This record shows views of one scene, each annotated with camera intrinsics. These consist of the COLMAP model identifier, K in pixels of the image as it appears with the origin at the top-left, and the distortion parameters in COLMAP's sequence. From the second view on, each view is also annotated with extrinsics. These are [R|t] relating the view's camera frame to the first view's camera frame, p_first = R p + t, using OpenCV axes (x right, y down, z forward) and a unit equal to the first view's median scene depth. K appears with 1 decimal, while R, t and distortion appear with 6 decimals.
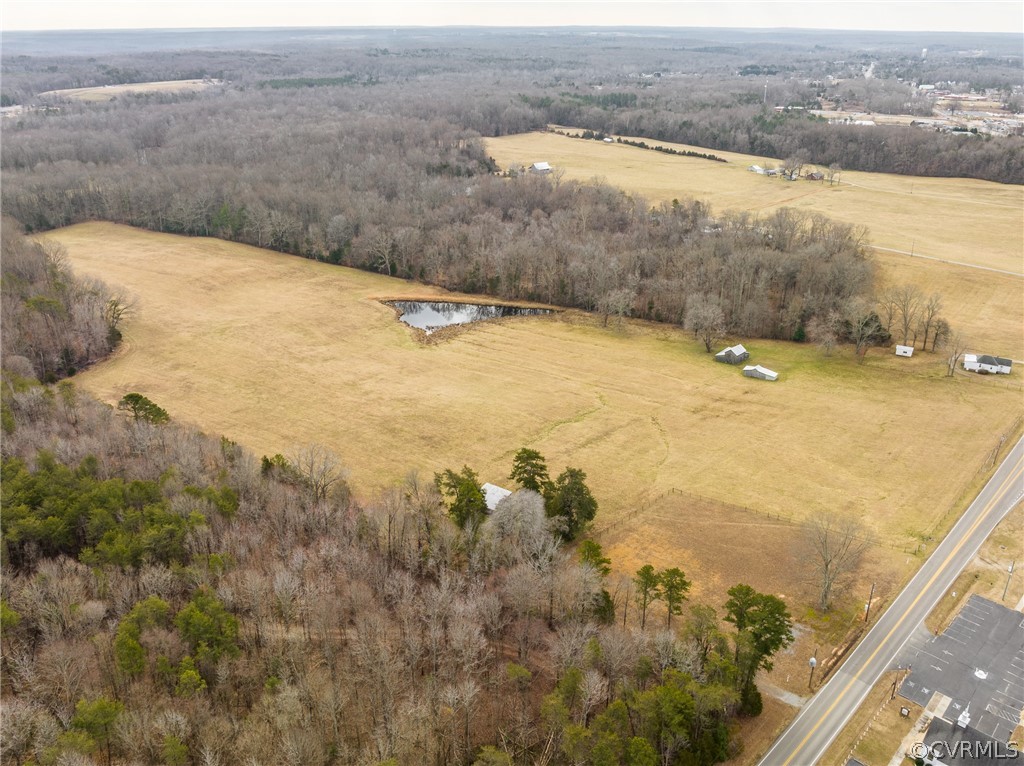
lens RADIAL K [[830.5, 0, 490.2], [0, 830.5, 386.4], [0, 0, 1]] dist [-0.039865, -0.000071]
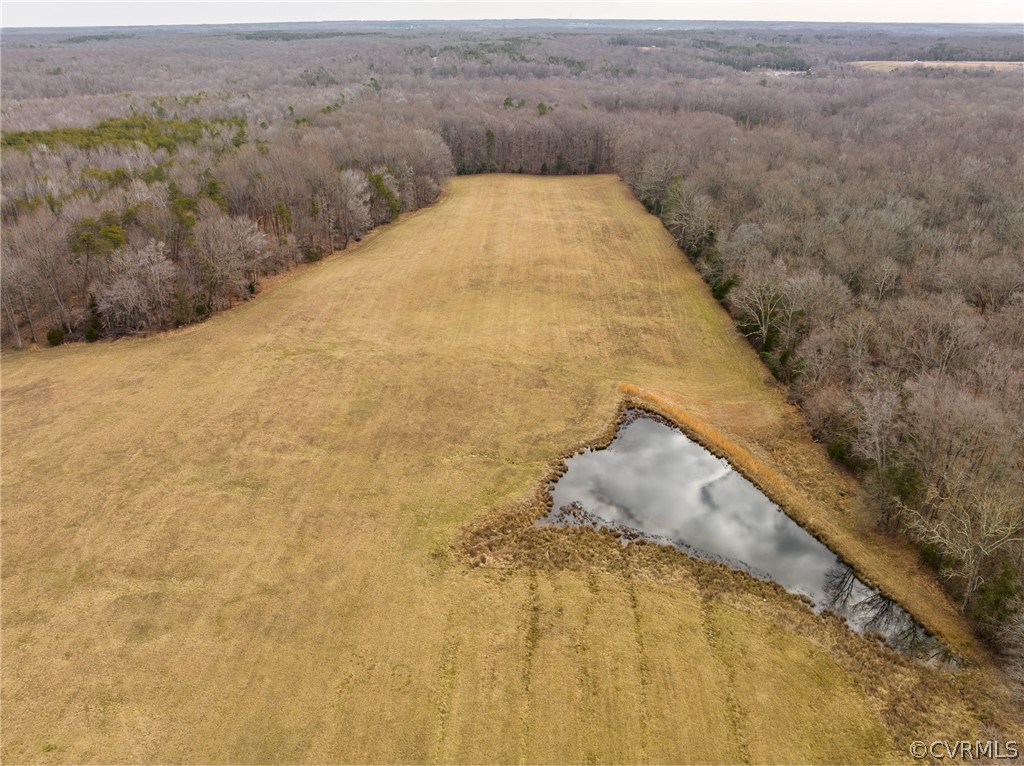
lens RADIAL K [[754.5, 0, 502.9], [0, 754.5, 362.6], [0, 0, 1]] dist [-0.035955, 0.001788]
pose [[0.562565, 0.344971, -0.751342, 0.133781], [-0.328507, 0.927237, 0.179763, -0.156418], [0.758685, 0.145693, 0.634957, 0.570450]]
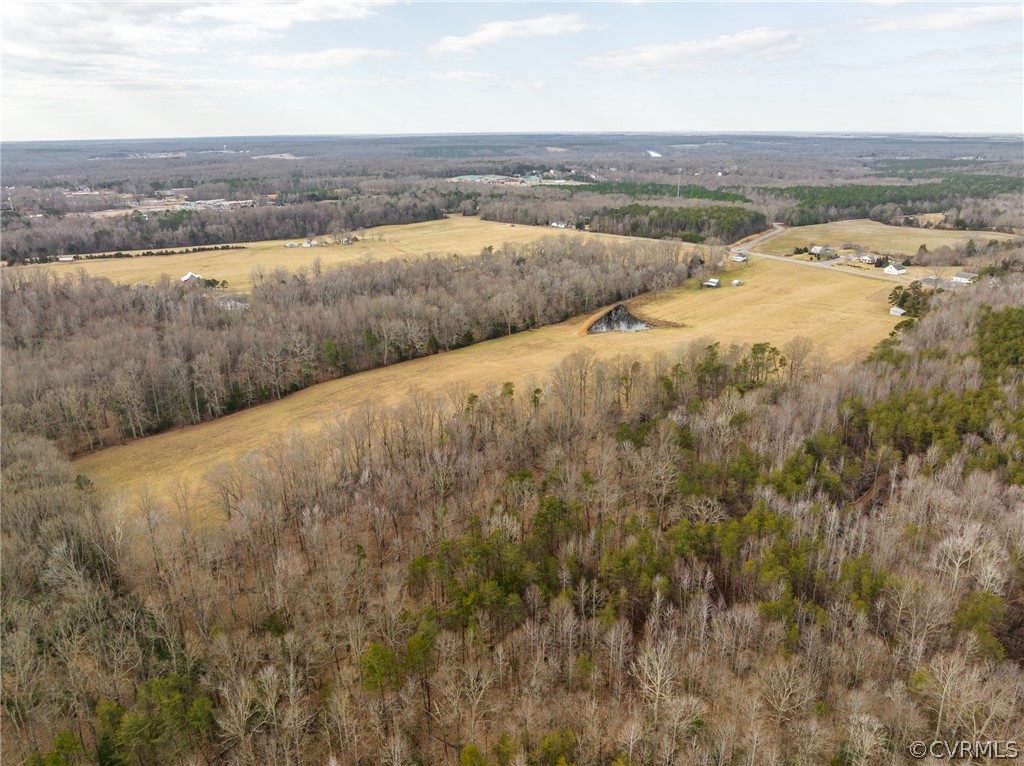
lens RADIAL K [[721.3, 0, 492.9], [0, 721.3, 380.6], [0, 0, 1]] dist [-0.036515, 0.000158]
pose [[0.210374, -0.325371, 0.921887, -1.105697], [0.403091, 0.887971, 0.221415, -0.311942], [-0.890651, 0.325025, 0.317960, 0.685901]]
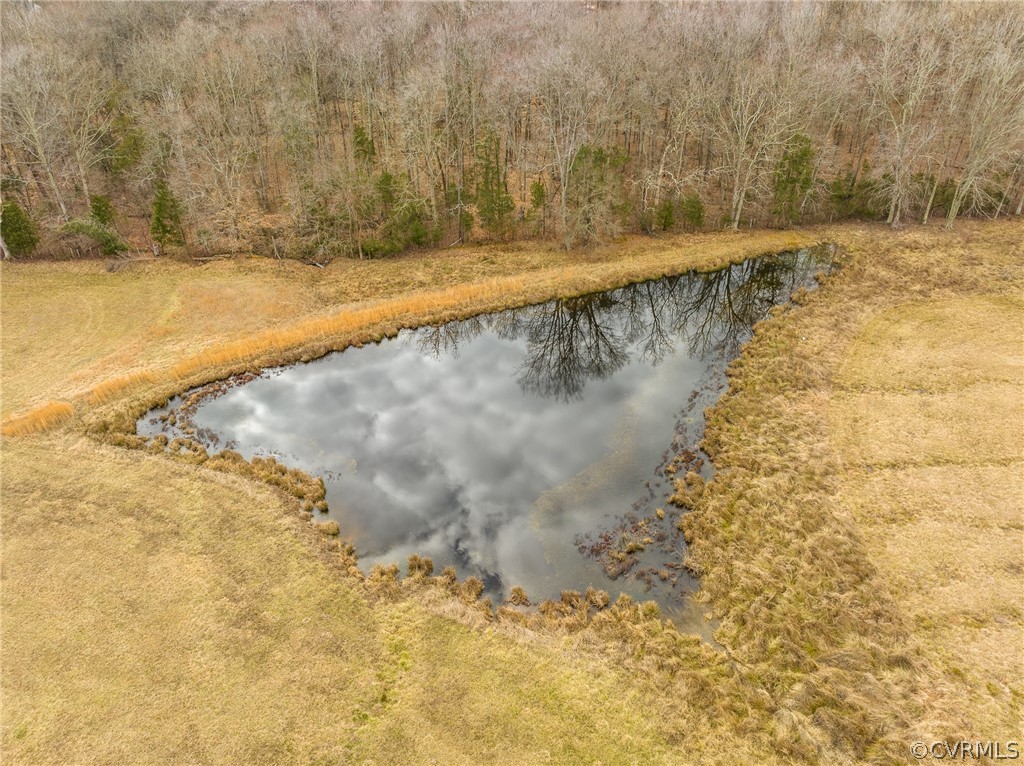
lens RADIAL K [[727.2, 0, 528.0], [0, 727.2, 382.9], [0, 0, 1]] dist [-0.033101, 0.000948]
pose [[0.791570, -0.341541, 0.506721, -0.116238], [0.239835, 0.936329, 0.256450, -0.113371], [-0.562046, -0.081468, 0.823084, 0.708876]]
